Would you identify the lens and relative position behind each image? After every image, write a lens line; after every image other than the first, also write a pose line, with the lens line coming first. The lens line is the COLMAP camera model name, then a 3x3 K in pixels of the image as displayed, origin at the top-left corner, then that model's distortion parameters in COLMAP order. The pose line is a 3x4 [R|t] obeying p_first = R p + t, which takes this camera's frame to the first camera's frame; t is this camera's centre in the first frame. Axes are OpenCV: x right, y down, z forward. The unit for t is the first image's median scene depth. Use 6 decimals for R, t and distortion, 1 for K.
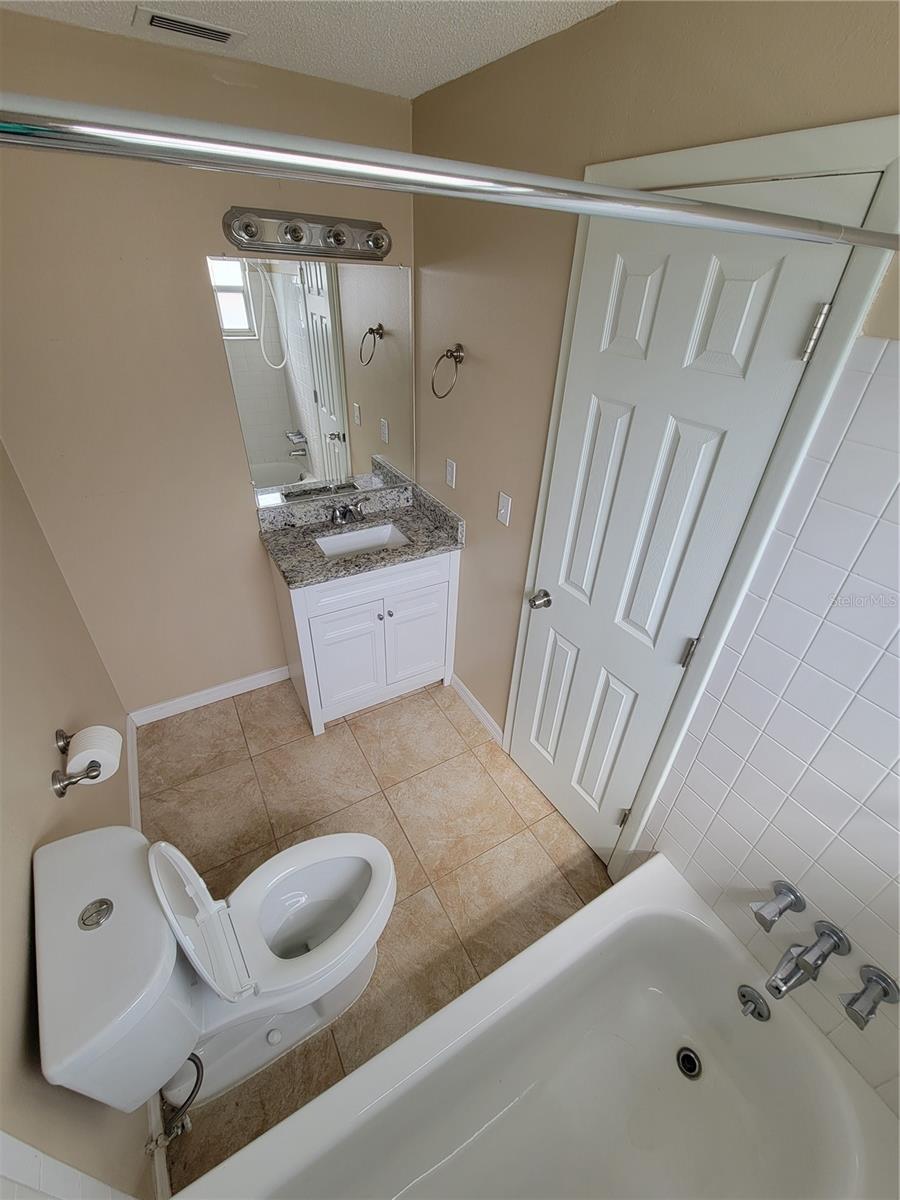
lens RADIAL K [[494.6, 0, 460.6], [0, 494.6, 599.8], [0, 0, 1]] dist [-0.010026, -0.000901]
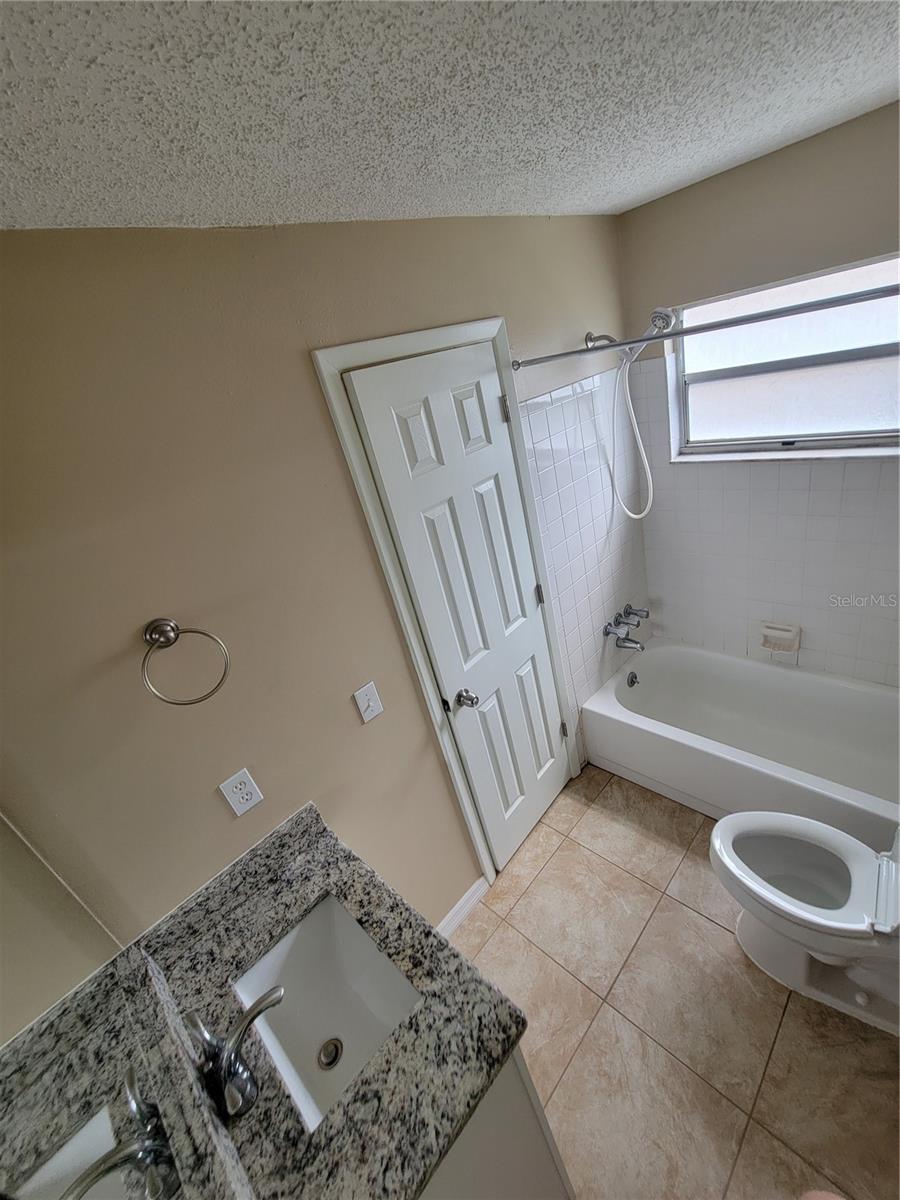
lens RADIAL K [[494.6, 0, 461.8], [0, 494.6, 592.1], [0, 0, 1]] dist [-0.010026, -0.000901]
pose [[-0.267899, -0.386713, 0.882430, -0.558937], [0.692160, 0.559862, 0.455487, -0.511557], [-0.670182, 0.732808, 0.117681, 0.609077]]
